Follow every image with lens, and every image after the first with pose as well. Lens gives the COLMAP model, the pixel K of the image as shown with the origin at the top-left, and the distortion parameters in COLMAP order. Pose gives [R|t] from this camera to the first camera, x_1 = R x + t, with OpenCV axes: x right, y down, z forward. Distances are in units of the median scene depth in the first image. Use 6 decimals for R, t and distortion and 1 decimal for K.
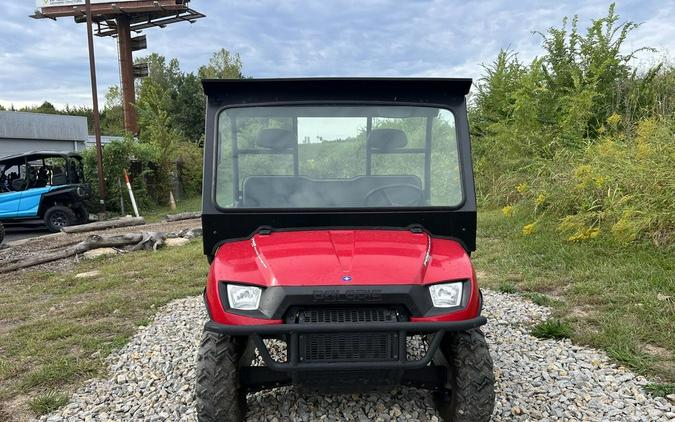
lens RADIAL K [[525.1, 0, 334.4], [0, 525.1, 253.5], [0, 0, 1]] dist [0.054522, -0.062584]
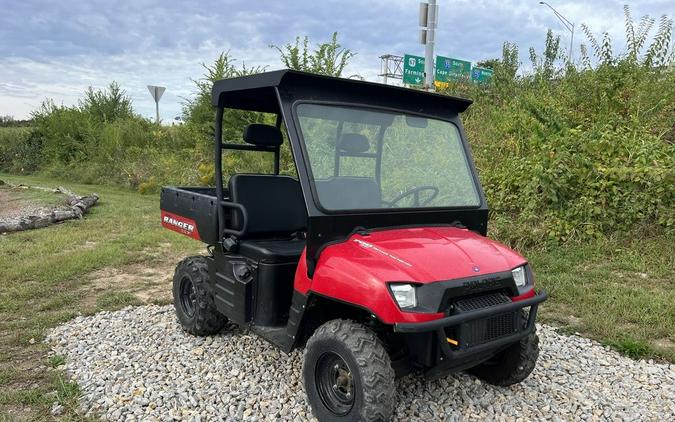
lens RADIAL K [[525.1, 0, 334.4], [0, 525.1, 253.5], [0, 0, 1]] dist [0.054522, -0.062584]
pose [[0.798643, -0.061516, 0.598653, -0.123917], [0.058408, 0.997989, 0.024631, -0.004676], [-0.598964, 0.015295, 0.800630, 0.035942]]
